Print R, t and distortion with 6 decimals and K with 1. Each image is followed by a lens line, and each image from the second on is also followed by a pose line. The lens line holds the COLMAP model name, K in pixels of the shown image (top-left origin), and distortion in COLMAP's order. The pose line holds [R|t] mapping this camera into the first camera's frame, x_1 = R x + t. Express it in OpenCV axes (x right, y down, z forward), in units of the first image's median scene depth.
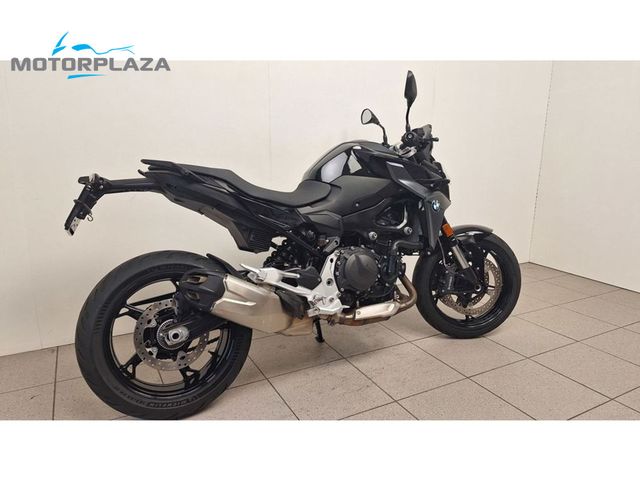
lens RADIAL K [[457.6, 0, 328.6], [0, 457.6, 242.4], [0, 0, 1]] dist [0.117685, -0.146534]
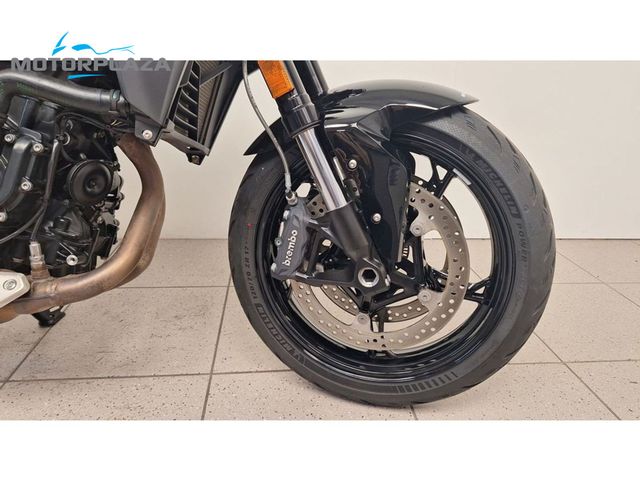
lens RADIAL K [[457.6, 0, 328.6], [0, 457.6, 242.4], [0, 0, 1]] dist [0.117685, -0.146534]
pose [[0.918044, 0.166259, -0.359935, 0.491562], [-0.114258, 0.980258, 0.161370, 0.032534], [0.379658, -0.107019, 0.918916, 0.845526]]
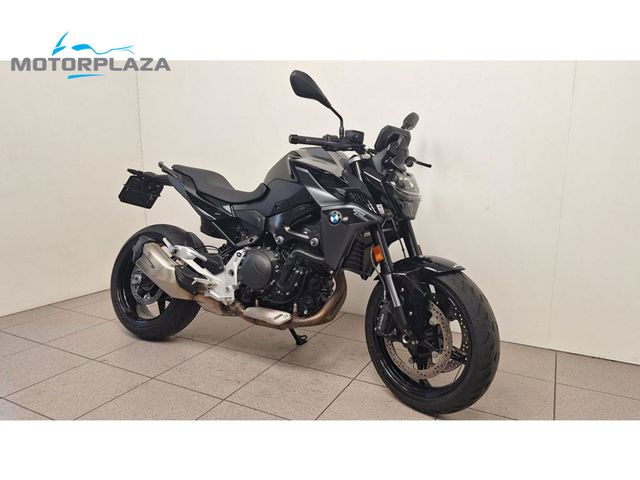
lens RADIAL K [[457.6, 0, 328.6], [0, 457.6, 242.4], [0, 0, 1]] dist [0.117685, -0.146534]
pose [[0.552793, 0.138274, -0.821767, 1.018363], [-0.186370, 0.981673, 0.039811, -0.072369], [0.812211, 0.131146, 0.568432, 0.549656]]
